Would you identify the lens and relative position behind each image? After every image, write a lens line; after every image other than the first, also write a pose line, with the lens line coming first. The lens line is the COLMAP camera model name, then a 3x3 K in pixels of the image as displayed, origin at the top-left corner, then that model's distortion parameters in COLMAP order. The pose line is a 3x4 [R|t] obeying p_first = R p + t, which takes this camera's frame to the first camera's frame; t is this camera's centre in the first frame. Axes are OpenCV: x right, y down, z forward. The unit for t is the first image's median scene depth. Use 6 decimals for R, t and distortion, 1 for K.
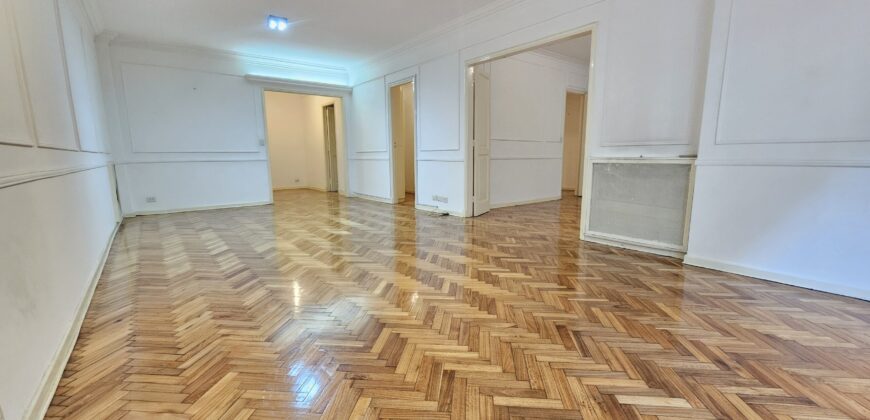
lens RADIAL K [[356.4, 0, 434.1], [0, 356.4, 214.7], [0, 0, 1]] dist [-0.001549, -0.000193]
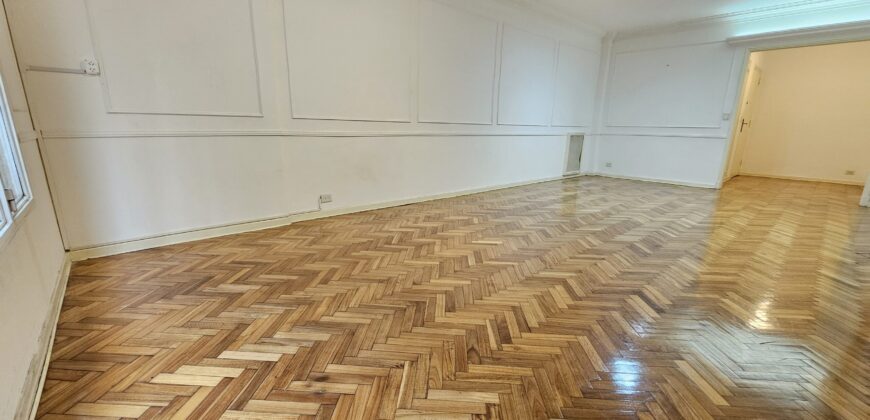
lens RADIAL K [[356.4, 0, 434.1], [0, 356.4, 214.7], [0, 0, 1]] dist [-0.001549, -0.000193]
pose [[0.059659, 0.252078, -0.965866, 0.861204], [-0.185888, 0.953470, 0.237361, -0.119335], [0.980758, 0.165382, 0.103742, 0.615674]]
